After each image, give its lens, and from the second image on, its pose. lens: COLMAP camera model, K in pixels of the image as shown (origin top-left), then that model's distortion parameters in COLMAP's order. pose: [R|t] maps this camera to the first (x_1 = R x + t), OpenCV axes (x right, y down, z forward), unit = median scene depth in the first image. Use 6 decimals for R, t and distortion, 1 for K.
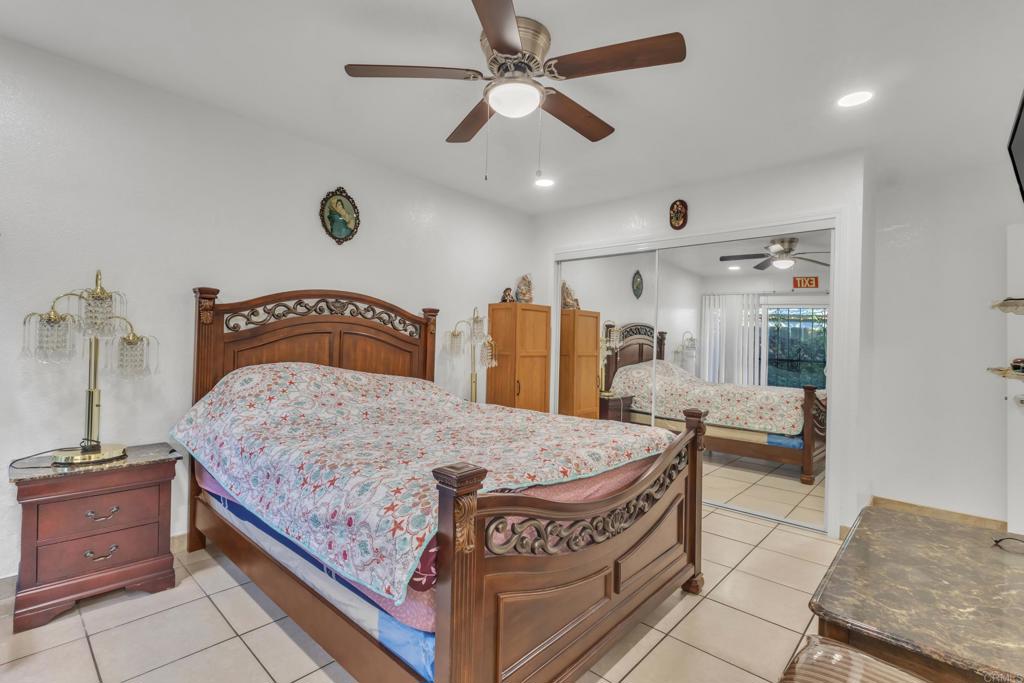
lens RADIAL K [[473.9, 0, 512.5], [0, 473.9, 338.9], [0, 0, 1]] dist [0.020057, 0.000896]
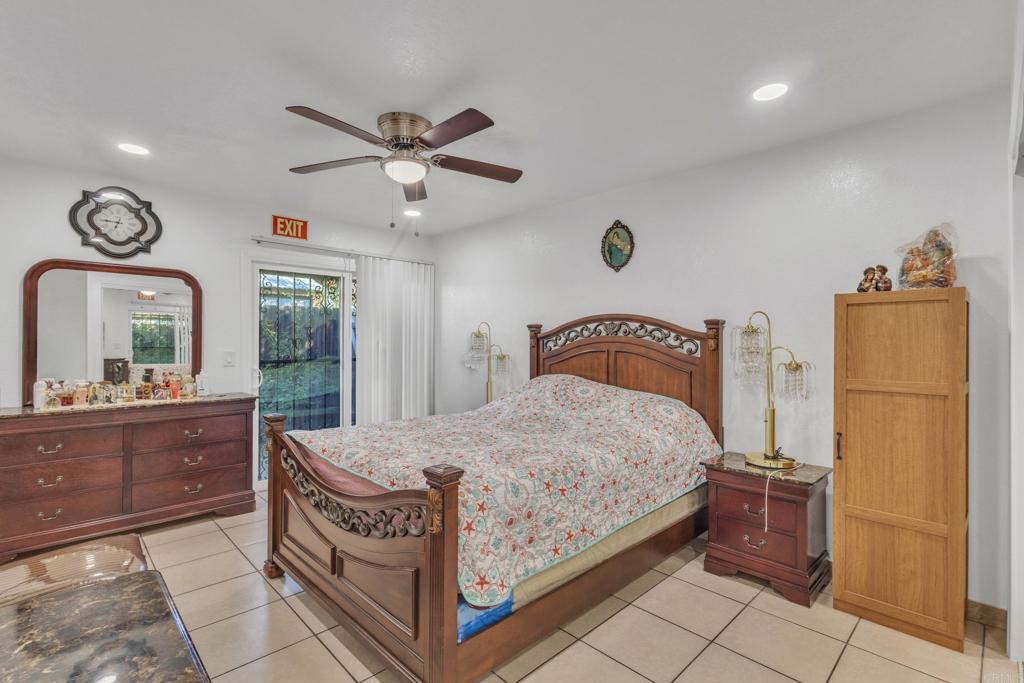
lens RADIAL K [[473.9, 0, 513.3], [0, 473.9, 344.4], [0, 0, 1]] dist [0.020057, 0.000896]
pose [[-0.061898, -0.019922, -0.997884, 0.762780], [-0.001897, 0.999801, -0.019843, -0.006606], [0.998081, 0.000664, -0.061923, 0.835852]]
